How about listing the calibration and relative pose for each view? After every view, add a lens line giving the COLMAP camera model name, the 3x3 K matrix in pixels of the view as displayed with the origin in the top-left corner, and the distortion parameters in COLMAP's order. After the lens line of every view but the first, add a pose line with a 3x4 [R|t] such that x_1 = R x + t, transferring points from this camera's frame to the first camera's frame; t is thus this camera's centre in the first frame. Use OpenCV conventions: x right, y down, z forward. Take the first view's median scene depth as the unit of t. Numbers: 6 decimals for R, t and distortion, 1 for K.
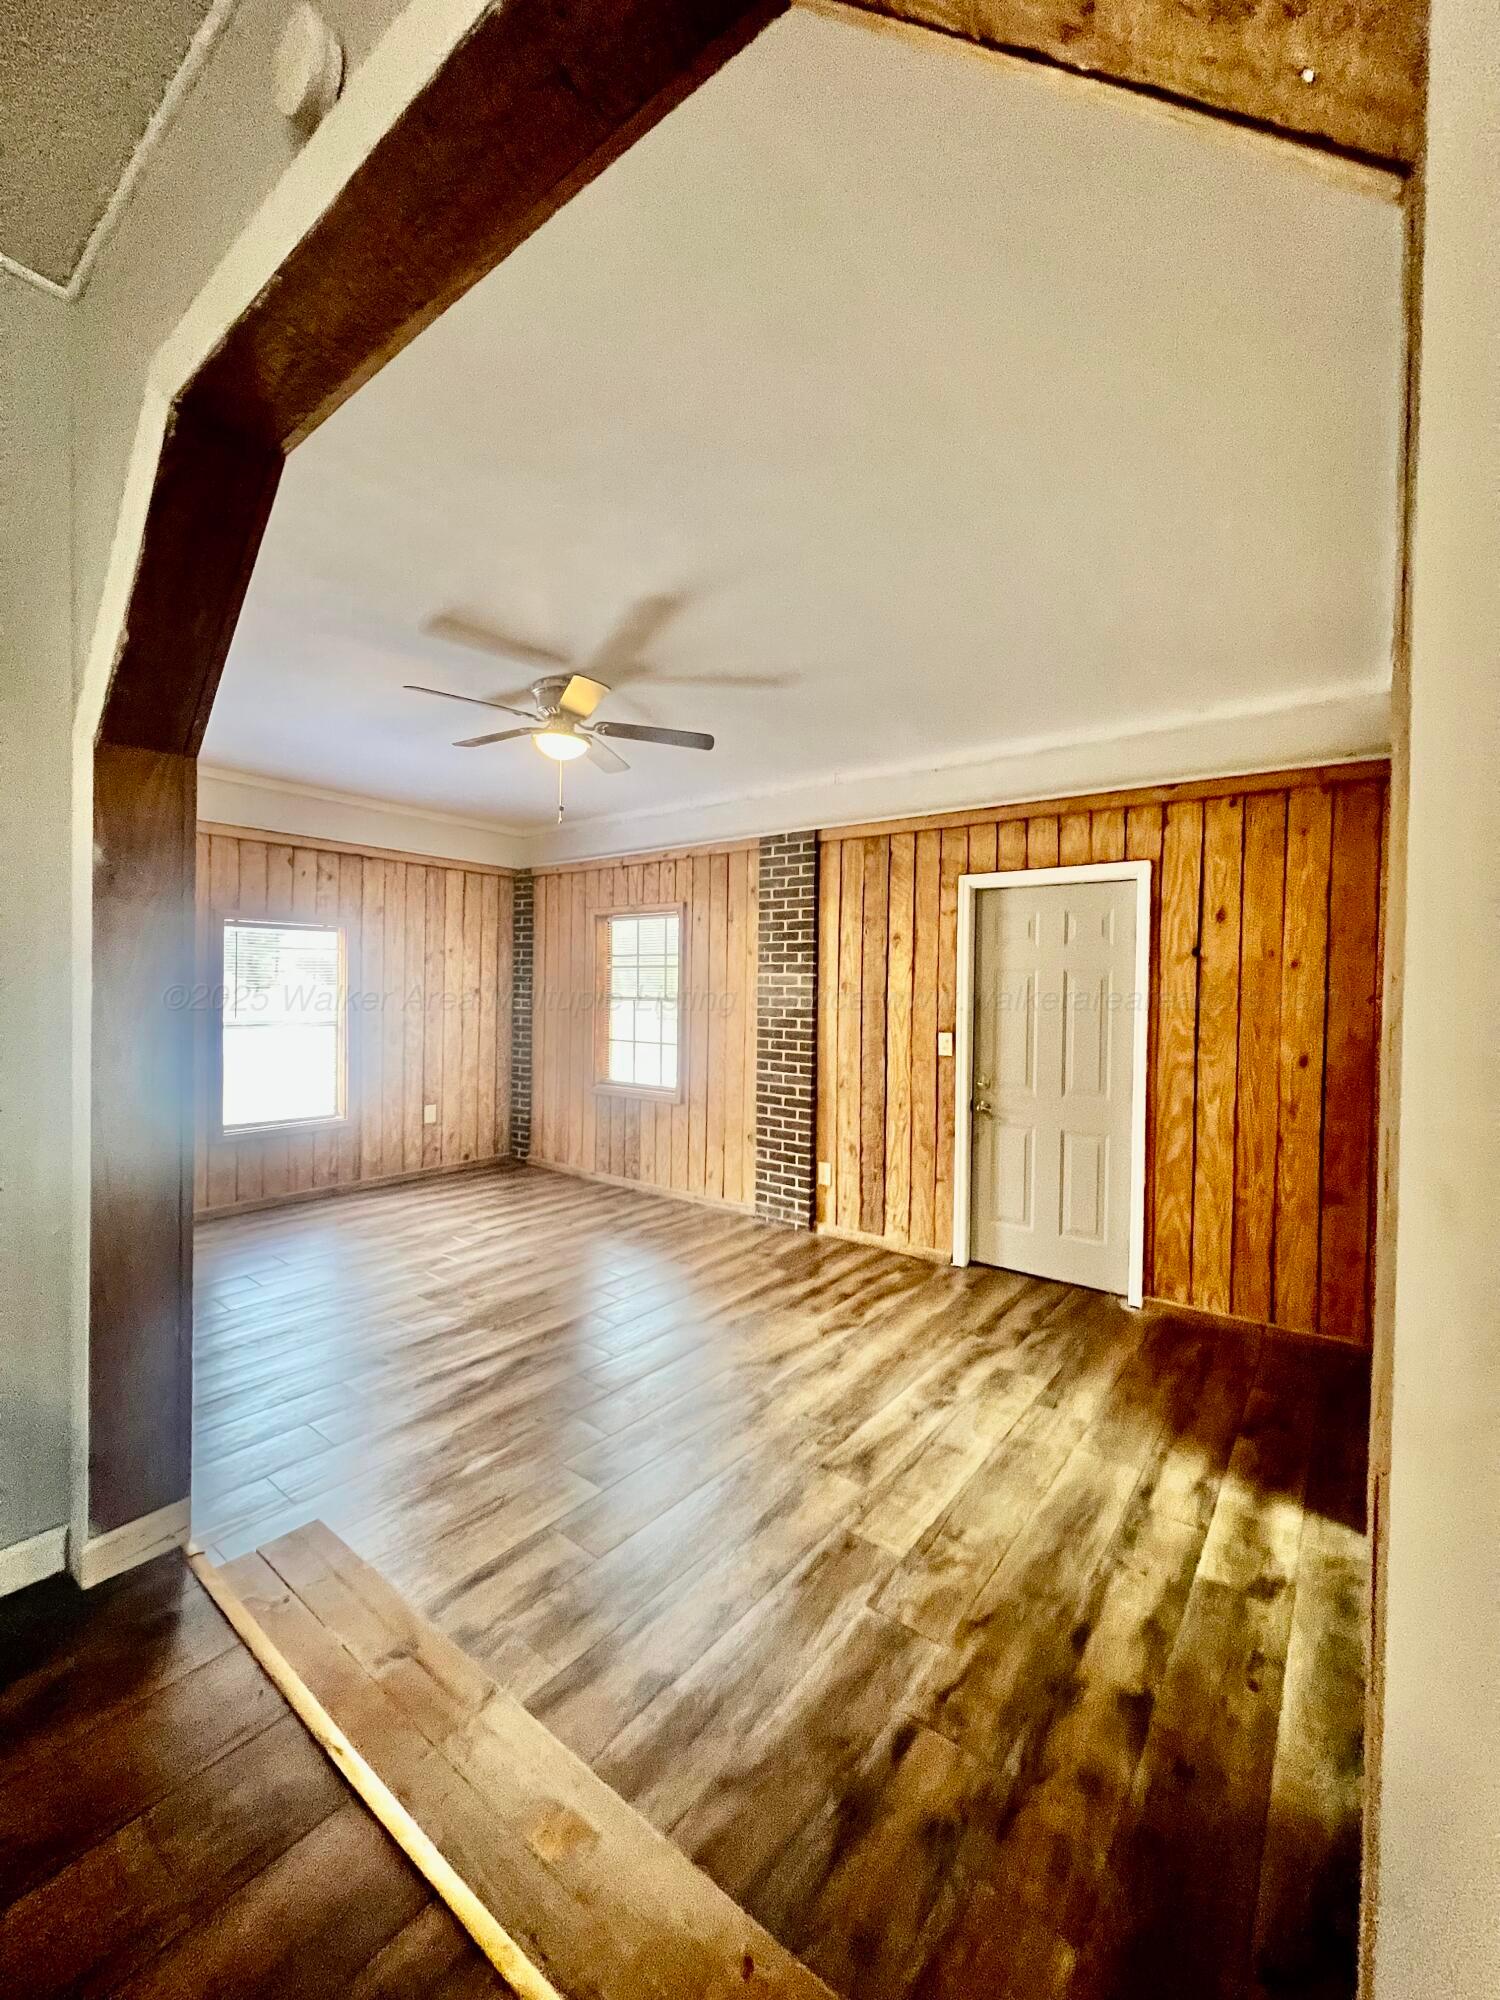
lens RADIAL K [[801.5, 0, 750.0], [0, 801.5, 1000.0], [0, 0, 1]] dist [-0.000035, 0.000275]
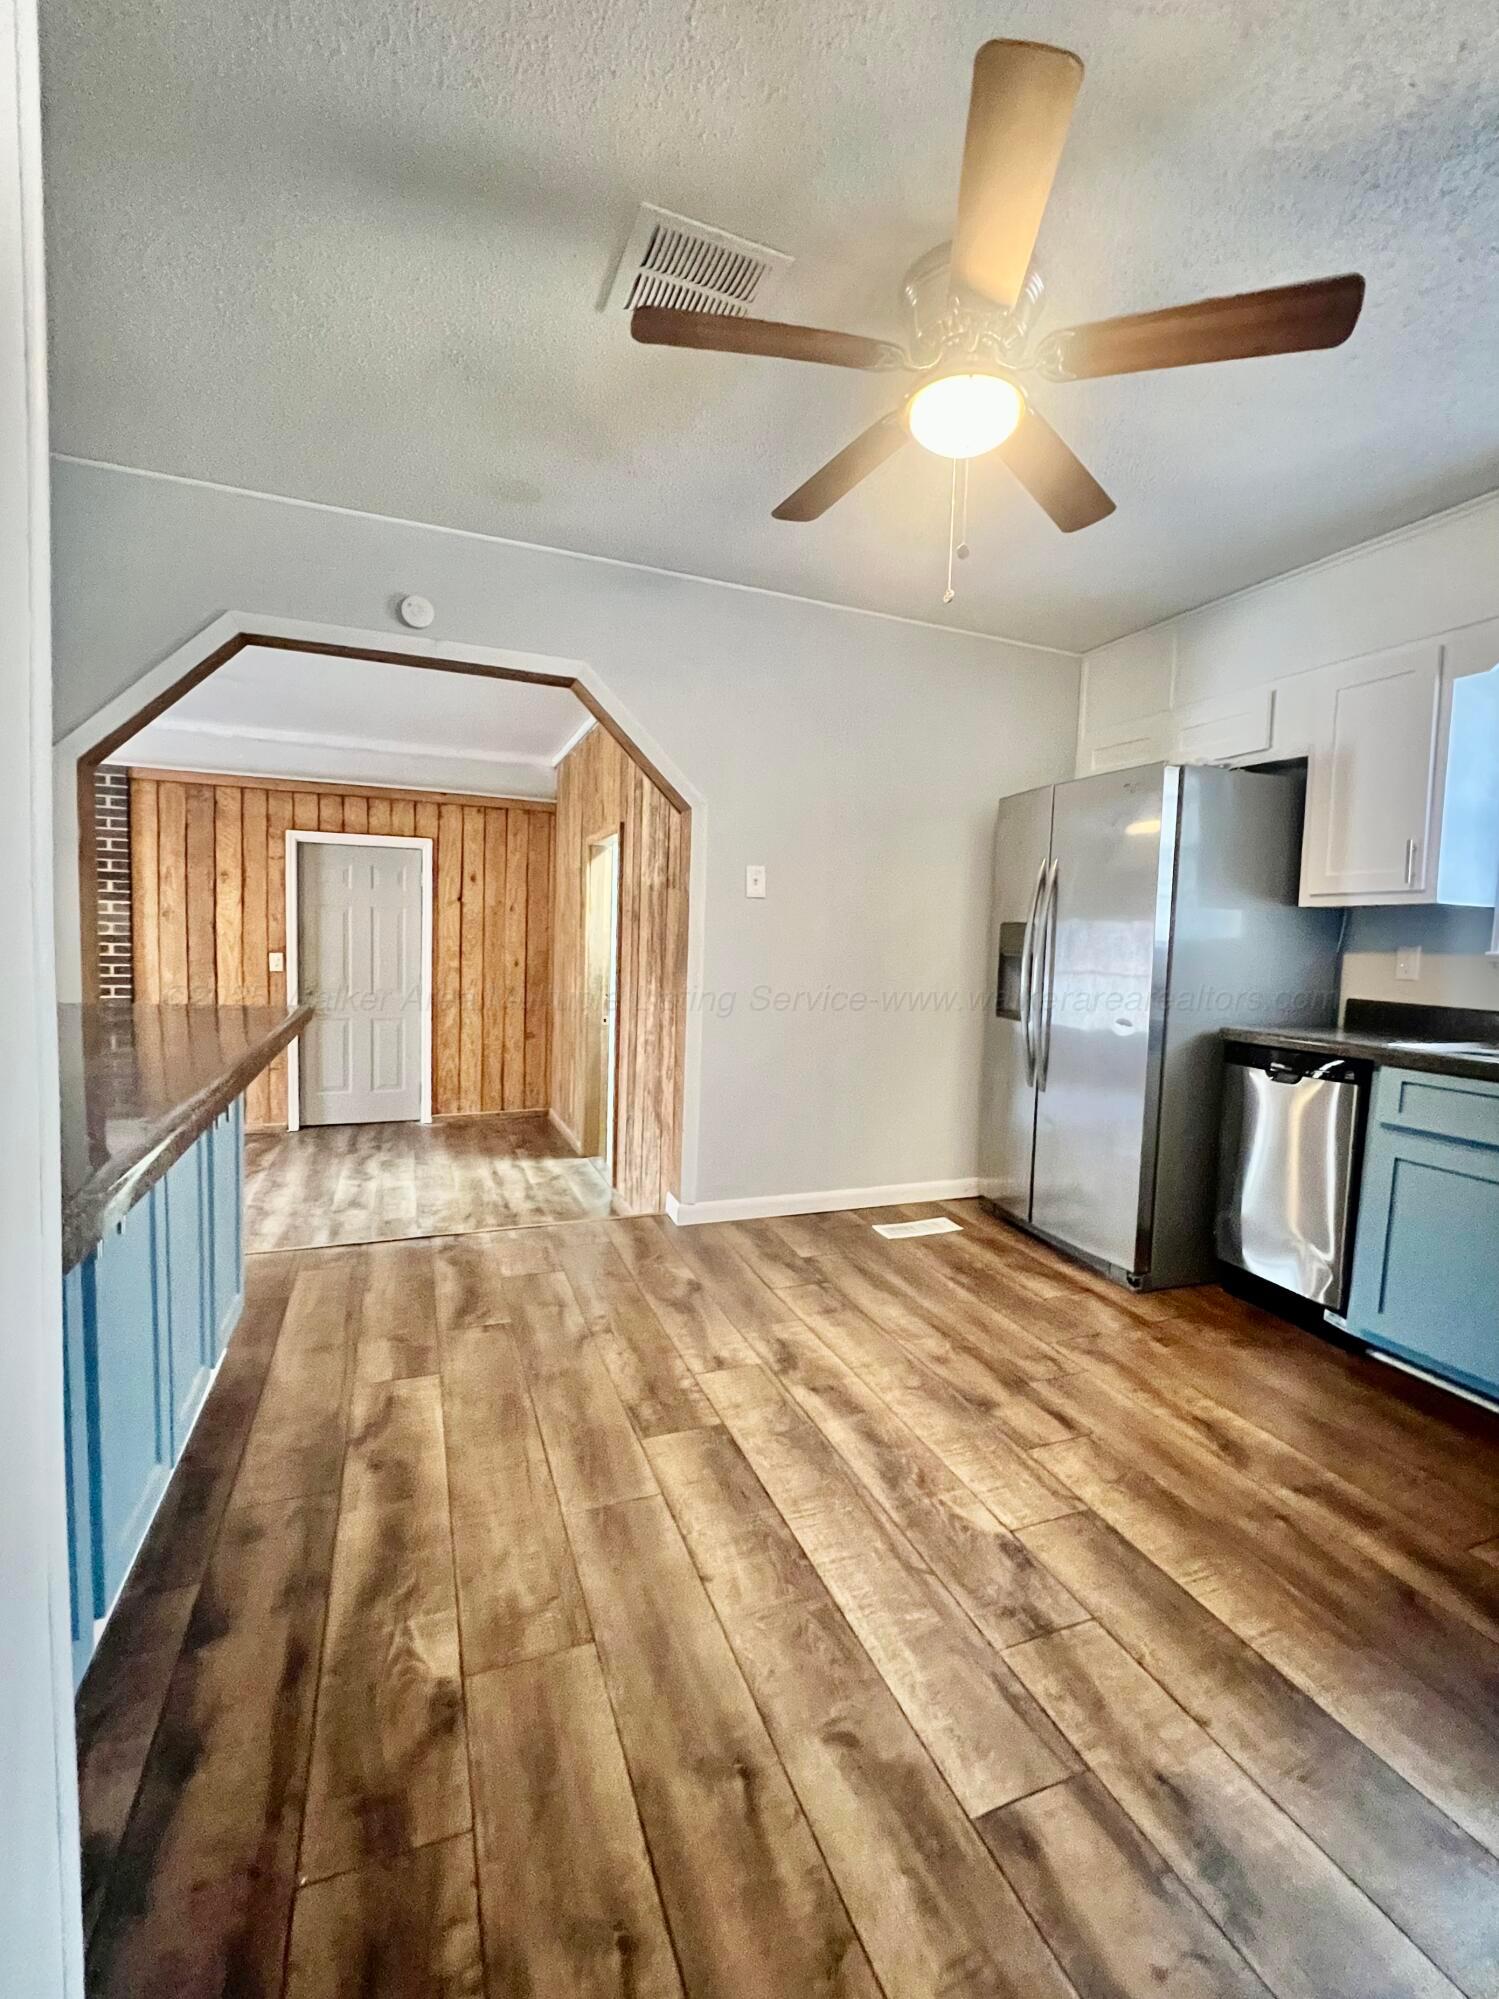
lens RADIAL K [[871.4, 0, 749.5], [0, 871.4, 999.5], [0, 0, 1]] dist [-0.000452, -0.000071]
pose [[0.517442, -0.063662, 0.853347, -0.666473], [-0.009781, 0.996724, 0.080289, -0.004789], [-0.855662, -0.049891, 0.515124, -0.432879]]
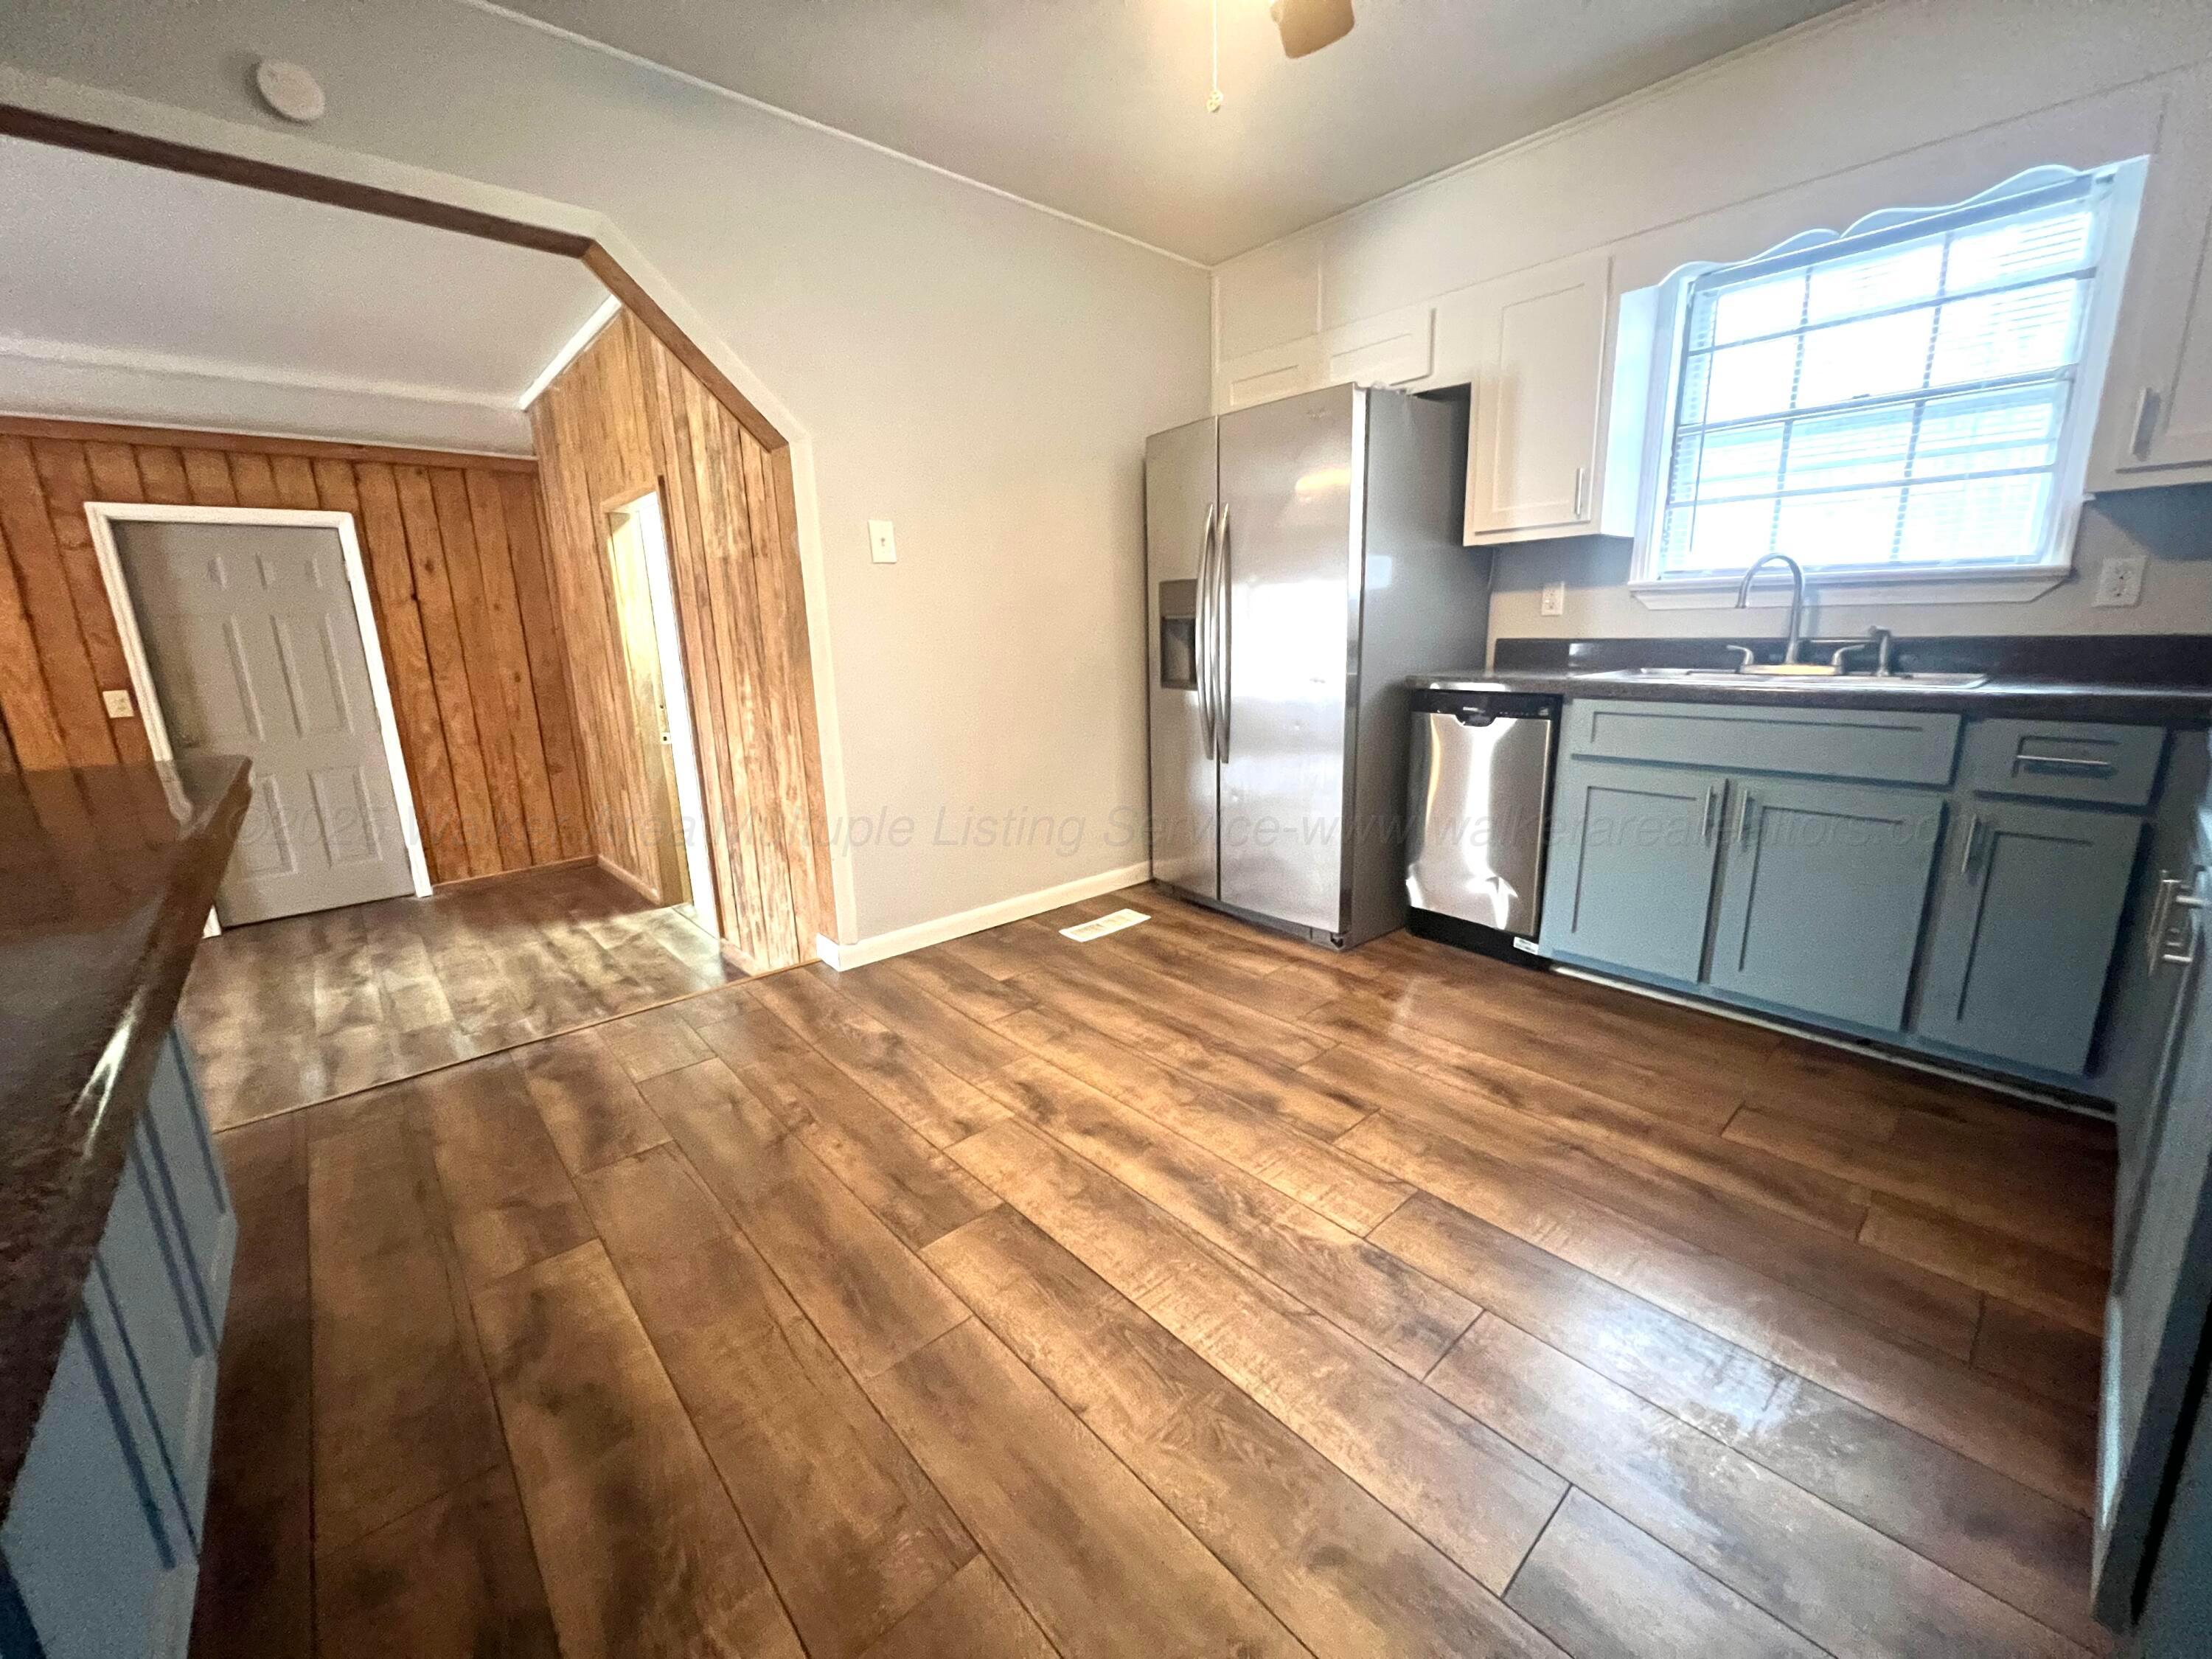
lens RADIAL K [[886.4, 0, 1099.5], [0, 886.4, 828.5], [0, 0, 1]] dist [-0.000035, 0.000275]
pose [[0.193095, -0.244763, 0.950161, -0.604365], [0.048743, 0.969583, 0.239861, 0.008776], [-0.979969, -0.000003, 0.199153, -0.286412]]
